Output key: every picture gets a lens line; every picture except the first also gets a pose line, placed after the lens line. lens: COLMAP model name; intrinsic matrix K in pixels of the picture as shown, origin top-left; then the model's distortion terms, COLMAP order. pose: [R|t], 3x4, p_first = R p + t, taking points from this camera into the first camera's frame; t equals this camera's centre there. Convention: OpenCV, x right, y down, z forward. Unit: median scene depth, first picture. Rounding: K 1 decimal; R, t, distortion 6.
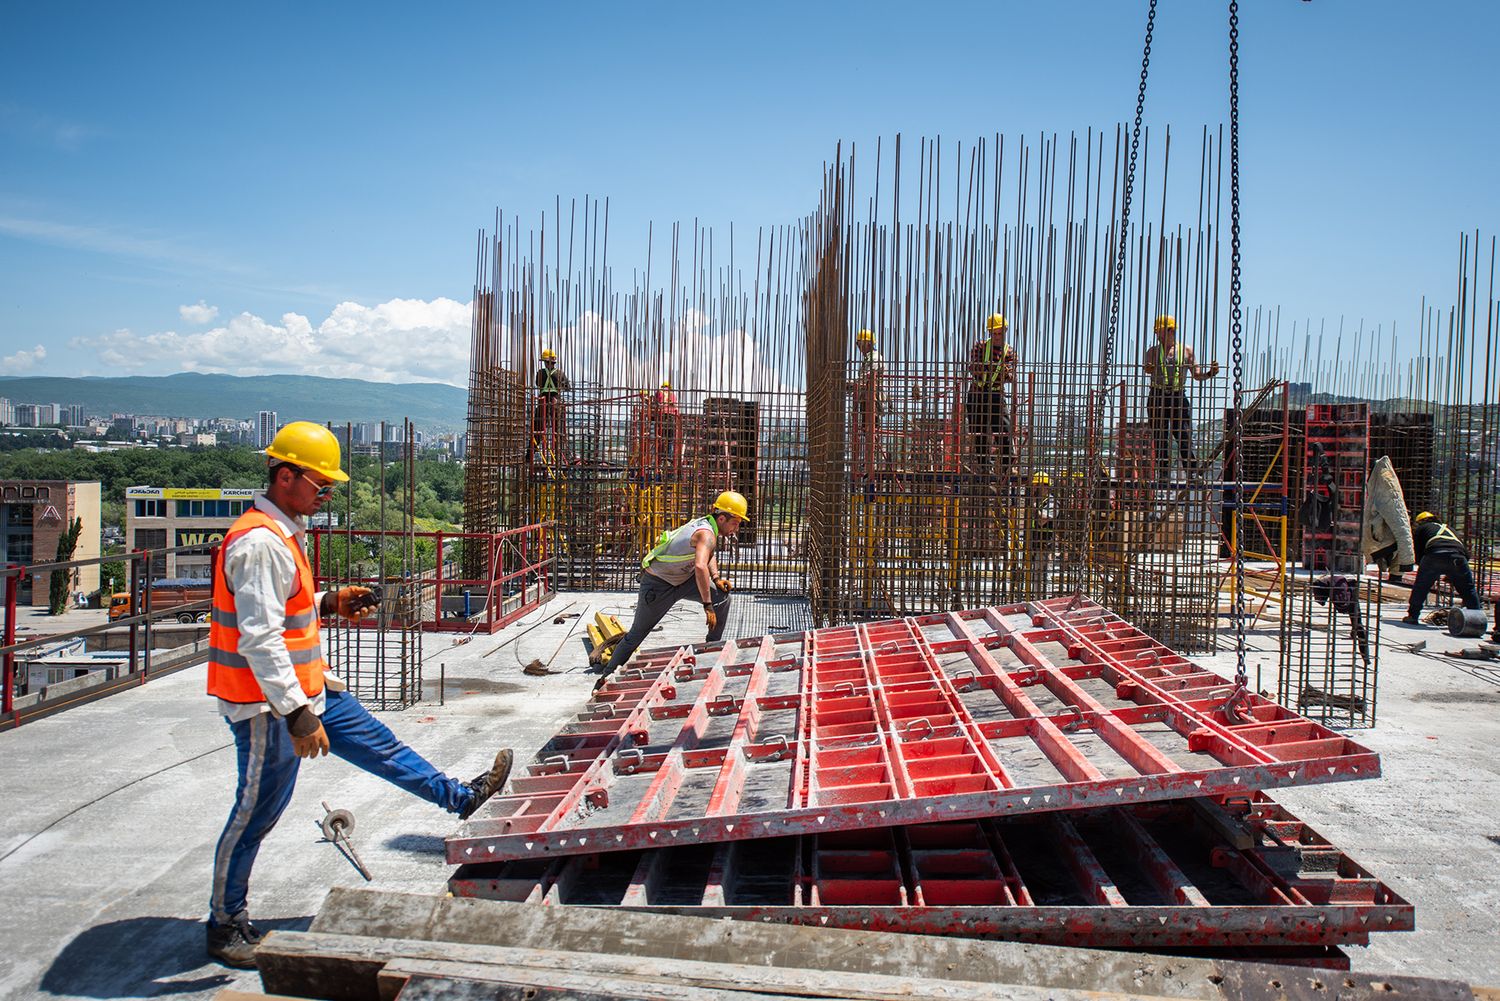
lens RADIAL K [[1070.1, 0, 750.0], [0, 1070.1, 500.5], [0, 0, 1]] dist [0.000328, 0.000821]
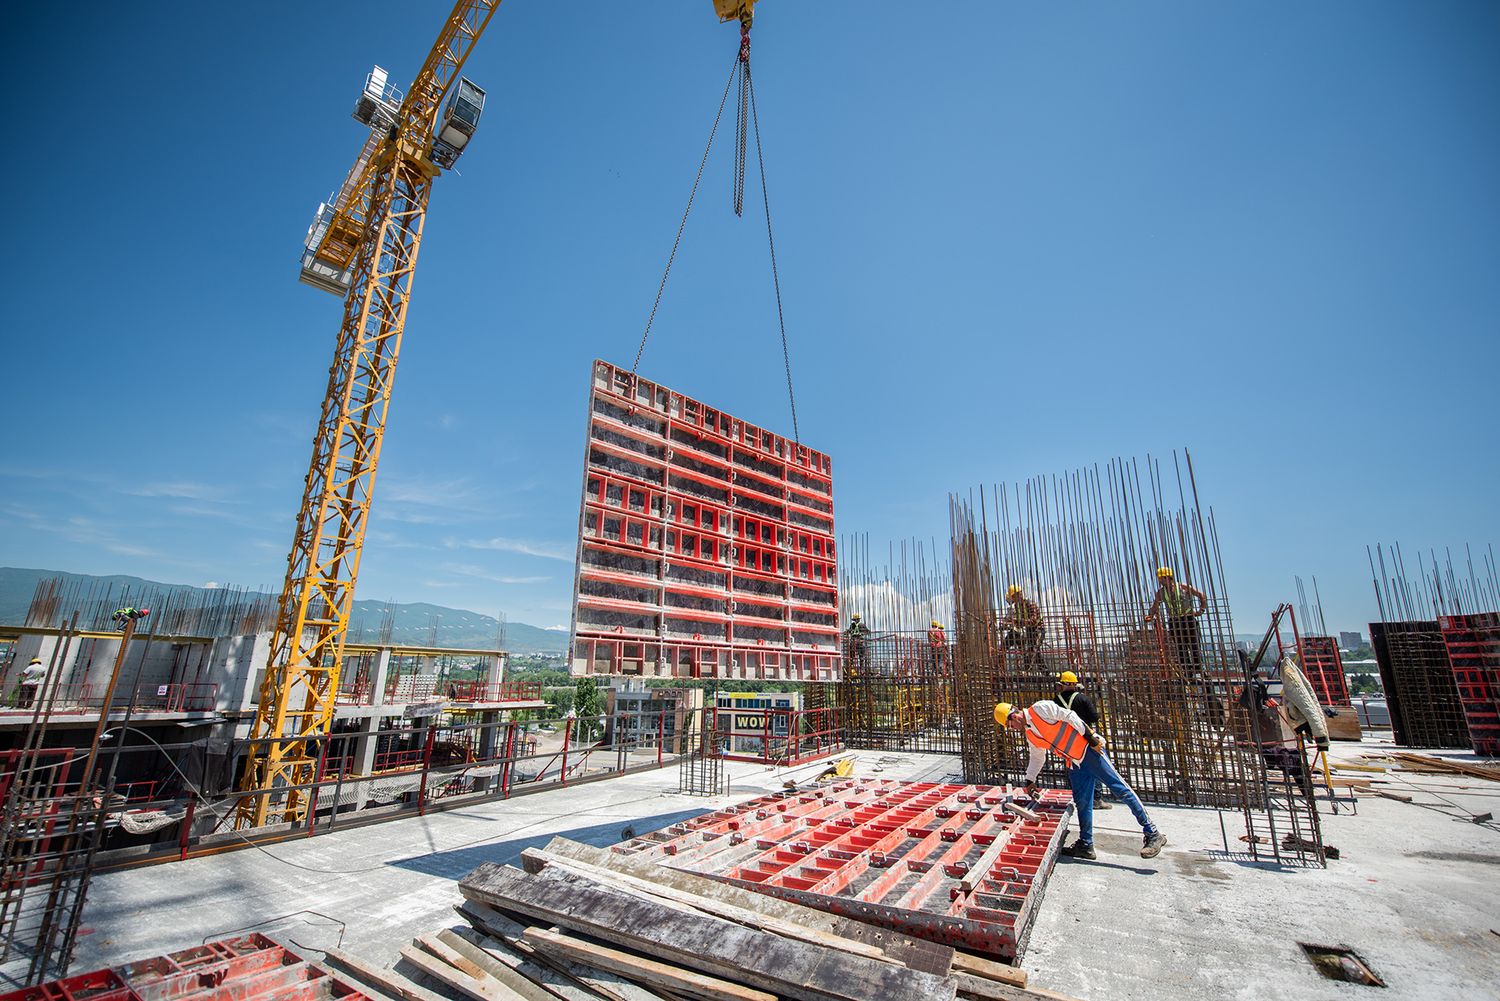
lens RADIAL K [[643.5, 0, 750.0], [0, 643.5, 500.5], [0, 0, 1]] dist [-0.021677, 0.000090]
pose [[0.854670, -0.146942, -0.497942, 0.213917], [-0.010824, 0.953859, -0.300060, 0.010034], [0.519058, 0.261842, 0.813644, -0.055779]]
